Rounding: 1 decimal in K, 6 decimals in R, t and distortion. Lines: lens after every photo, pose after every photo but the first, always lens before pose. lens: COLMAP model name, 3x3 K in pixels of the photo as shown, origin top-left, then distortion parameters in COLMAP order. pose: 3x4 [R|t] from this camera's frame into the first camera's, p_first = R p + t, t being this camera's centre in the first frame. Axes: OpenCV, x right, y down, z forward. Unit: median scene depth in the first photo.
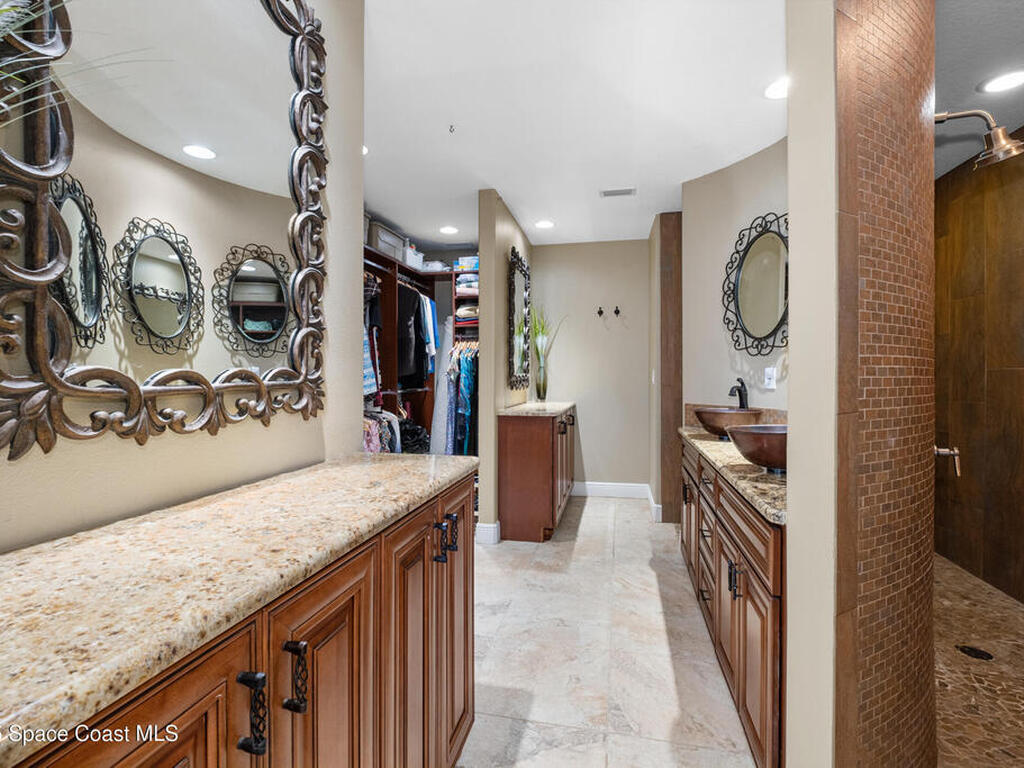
lens RADIAL K [[504.3, 0, 512.0], [0, 504.3, 384.0], [0, 0, 1]] dist [-0.001586, -0.000595]
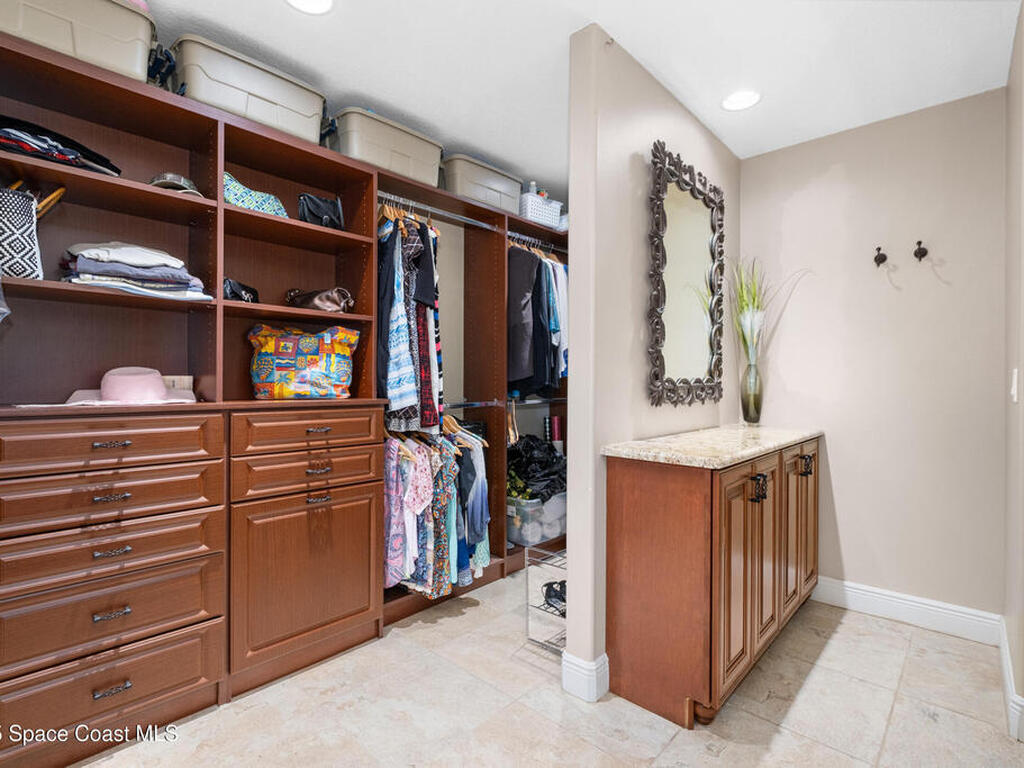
lens RADIAL K [[504.3, 0, 512.0], [0, 504.3, 384.0], [0, 0, 1]] dist [-0.001586, -0.000595]
pose [[0.860074, 0.006642, -0.510127, 0.129764], [-0.011821, 0.999906, -0.006911, -0.005700], [0.510033, 0.011974, 0.860071, 0.411621]]
